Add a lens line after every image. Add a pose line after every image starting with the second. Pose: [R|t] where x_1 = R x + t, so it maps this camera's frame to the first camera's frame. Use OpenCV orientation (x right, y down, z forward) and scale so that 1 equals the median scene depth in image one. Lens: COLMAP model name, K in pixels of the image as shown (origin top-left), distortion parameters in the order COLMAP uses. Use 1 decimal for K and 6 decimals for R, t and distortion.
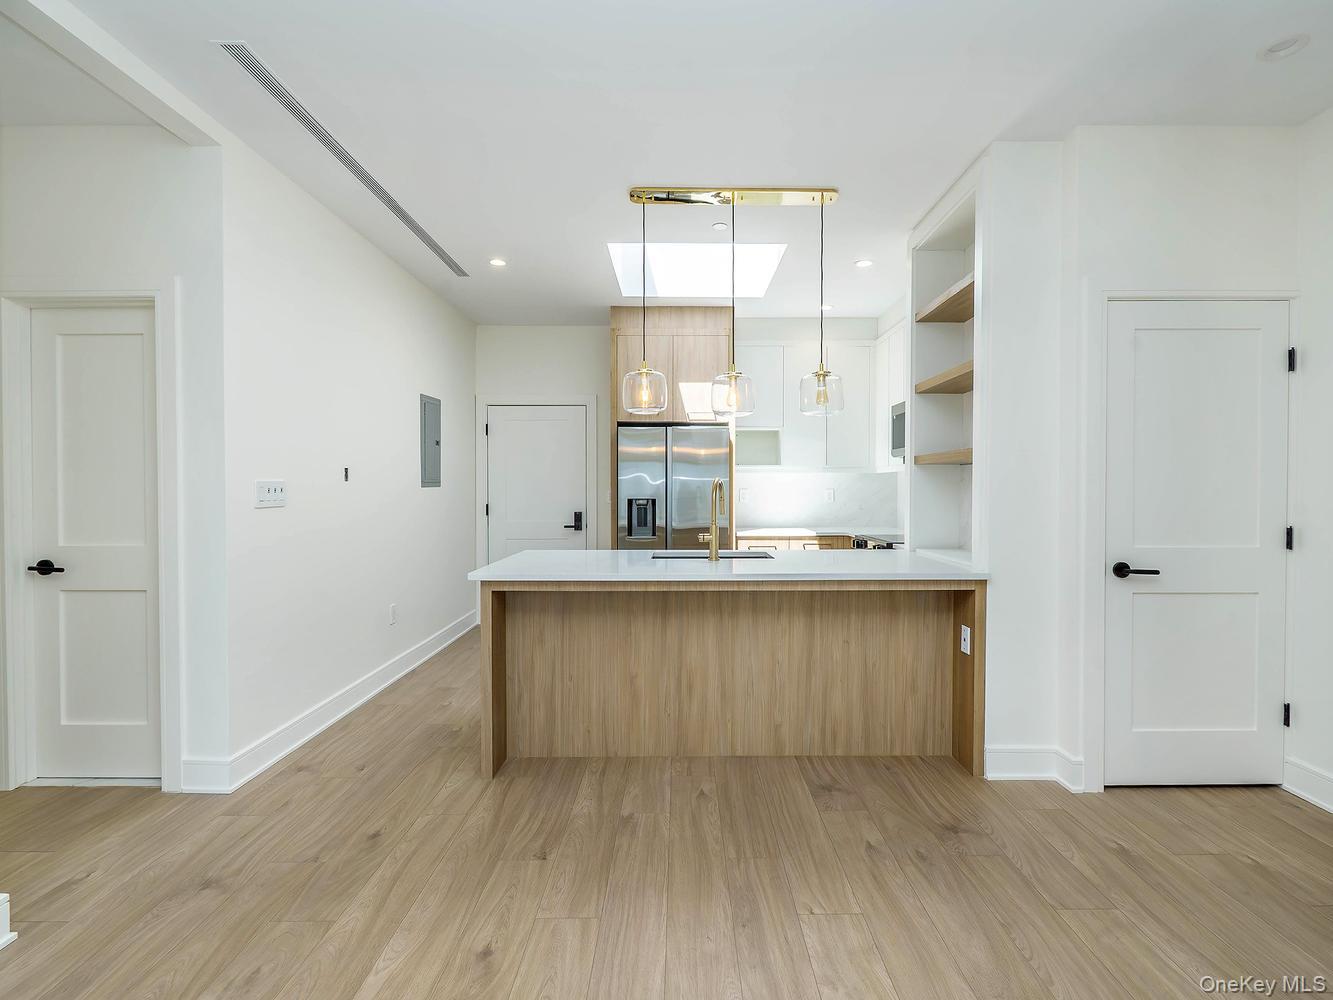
lens RADIAL K [[660.8, 0, 666.5], [0, 660.8, 500.0], [0, 0, 1]] dist [-0.004211, -0.001197]
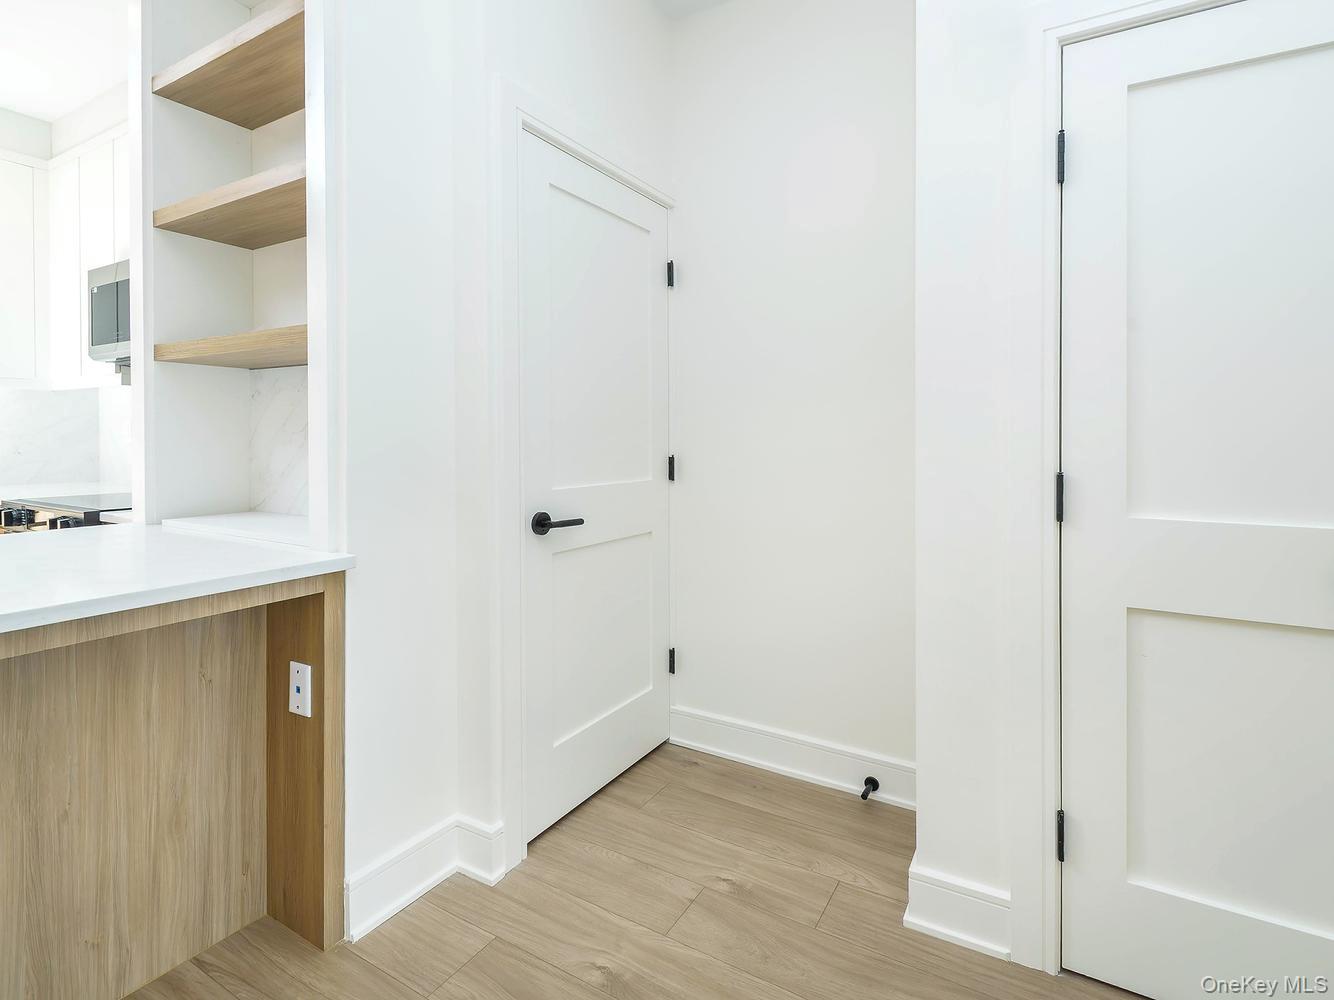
lens RADIAL K [[607.8, 0, 666.5], [0, 607.8, 449.6], [0, 0, 1]] dist [0.001653, -0.000859]
pose [[0.452131, -0.012941, 0.891858, 0.164769], [0.006337, 0.999916, 0.011296, 0.019781], [-0.891929, 0.000545, 0.452175, 0.544767]]
